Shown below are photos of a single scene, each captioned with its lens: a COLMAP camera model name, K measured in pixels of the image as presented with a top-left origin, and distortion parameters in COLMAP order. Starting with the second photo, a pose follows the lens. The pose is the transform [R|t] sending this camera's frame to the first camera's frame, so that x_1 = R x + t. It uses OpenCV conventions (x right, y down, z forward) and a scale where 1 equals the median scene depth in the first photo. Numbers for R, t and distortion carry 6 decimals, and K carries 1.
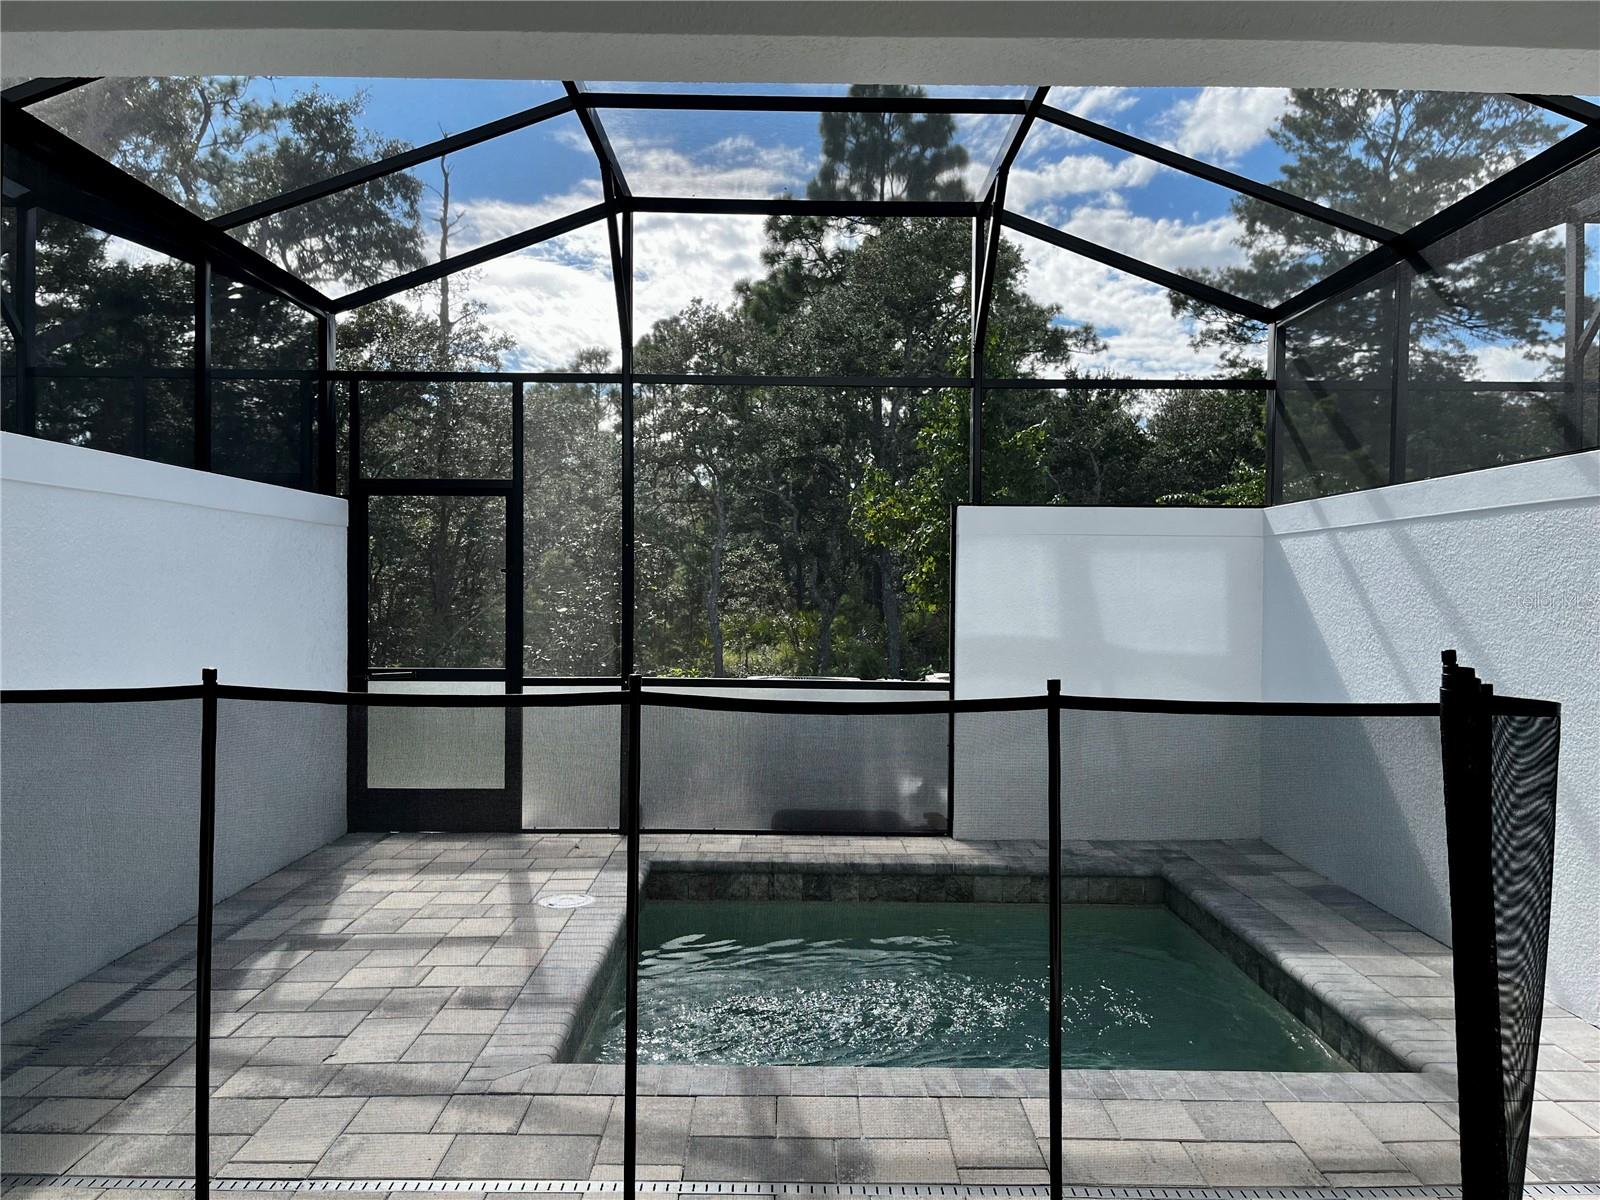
lens RADIAL K [[1223.4, 0, 805.7], [0, 1223.4, 595.9], [0, 0, 1]] dist [0.051270, -0.054243]
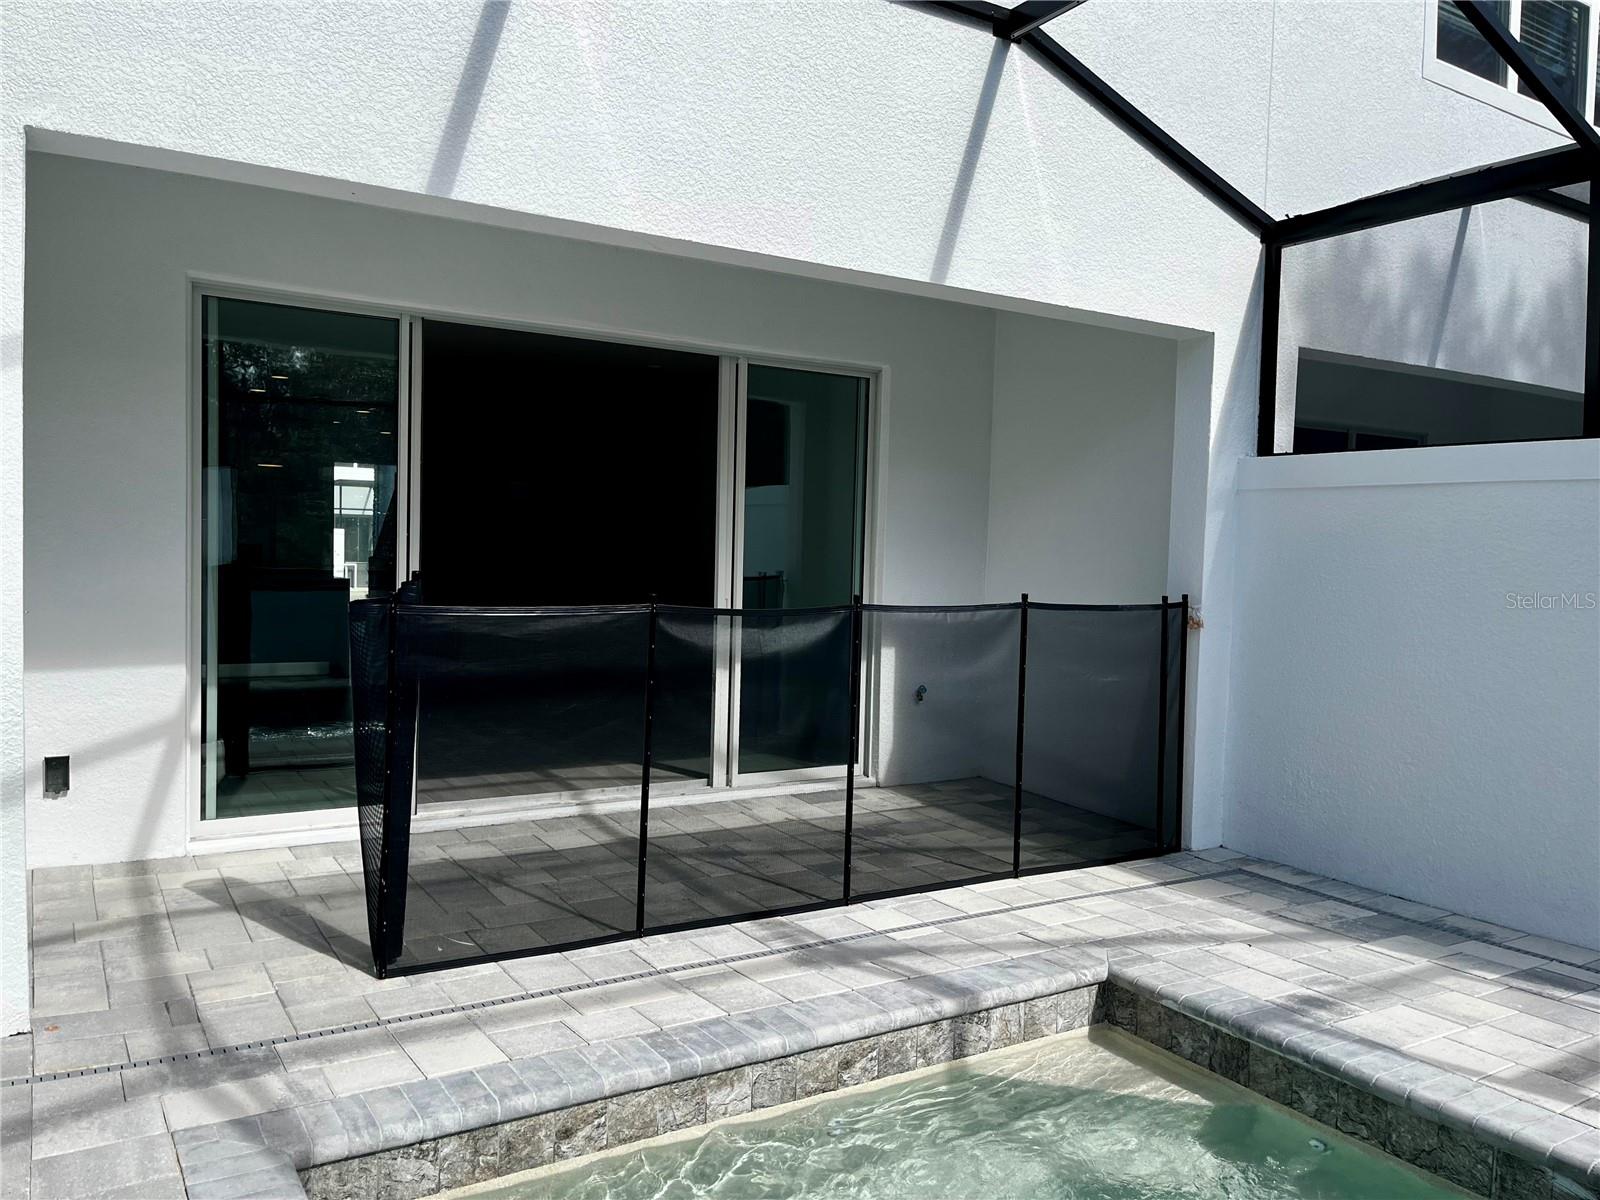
lens RADIAL K [[1223.4, 0, 802.6], [0, 1223.4, 602.2], [0, 0, 1]] dist [0.051270, -0.054243]
pose [[-0.852582, -0.018239, -0.522276, 0.579129], [-0.044700, 0.998273, 0.038108, 0.008204], [0.520679, 0.055836, -0.851925, 1.637941]]
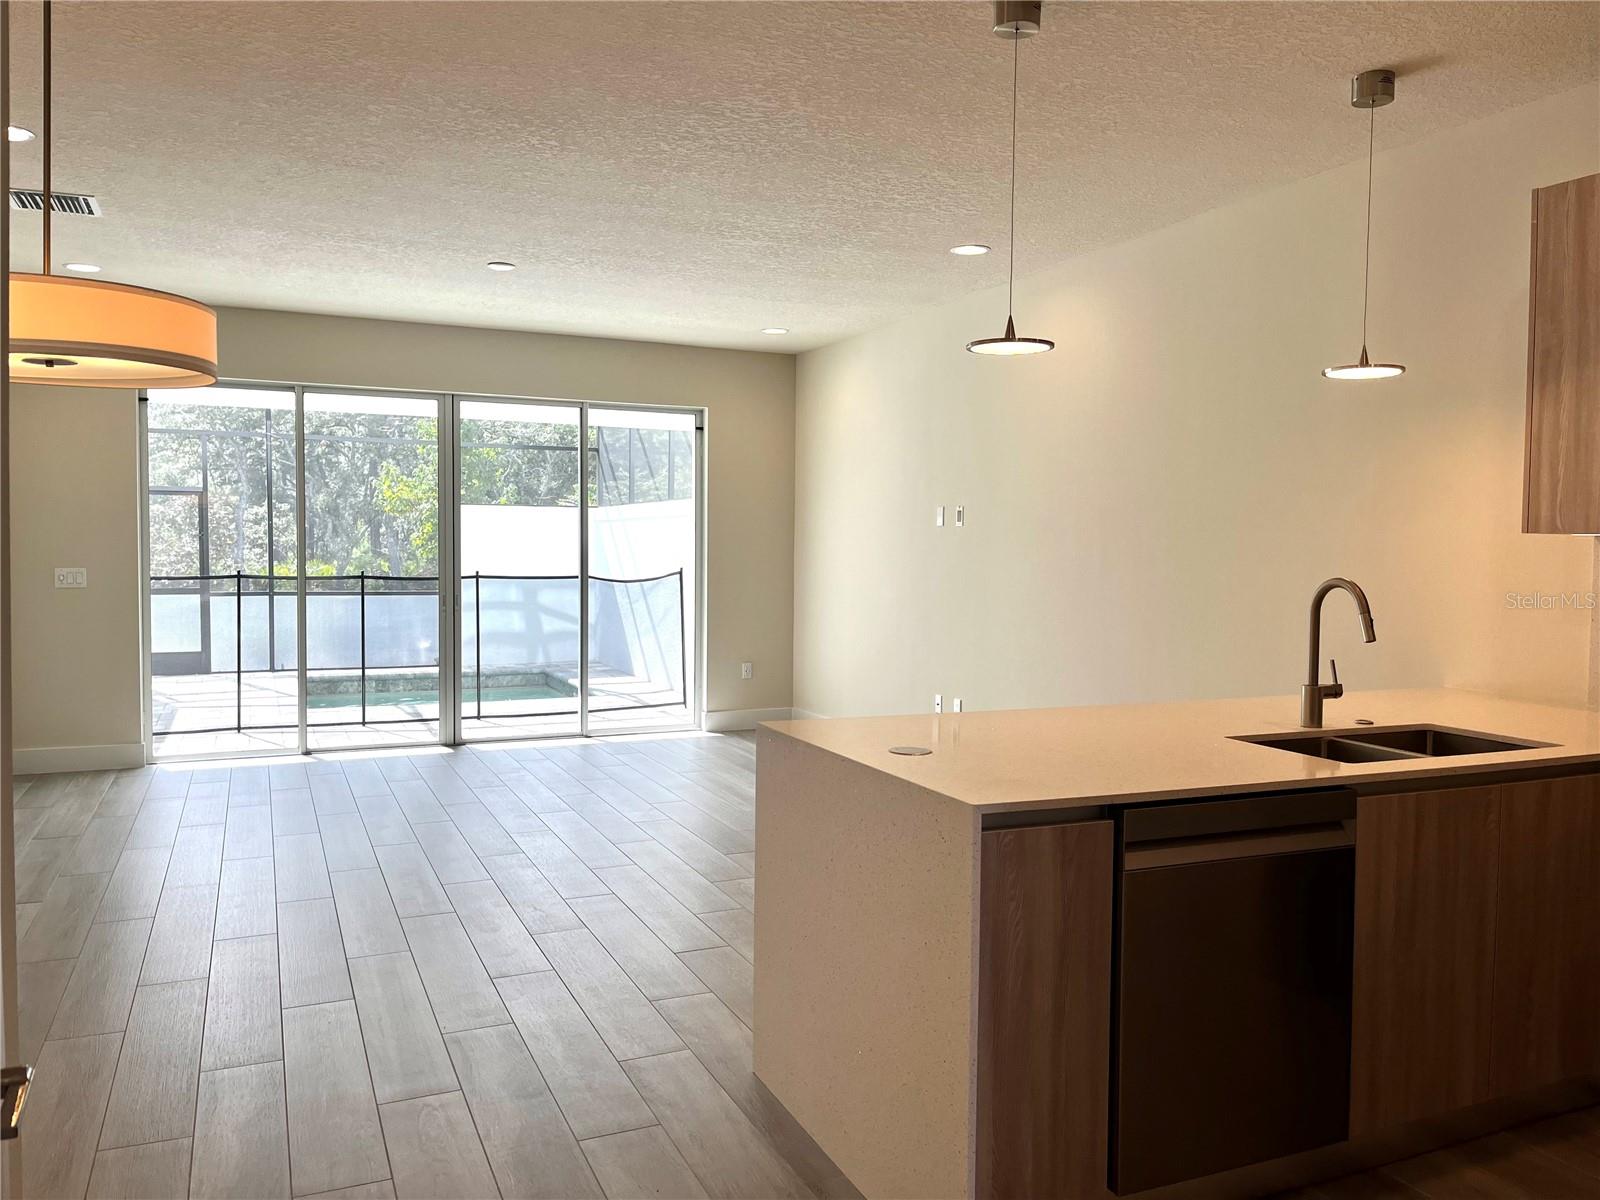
lens RADIAL K [[1223.4, 0, 802.6], [0, 1223.4, 602.4], [0, 0, 1]] dist [0.051270, -0.054243]
pose [[0.917635, -0.021351, 0.396851, -0.165444], [0.002594, 0.998856, 0.047743, -0.007141], [-0.397417, -0.042781, 0.916640, -1.234644]]
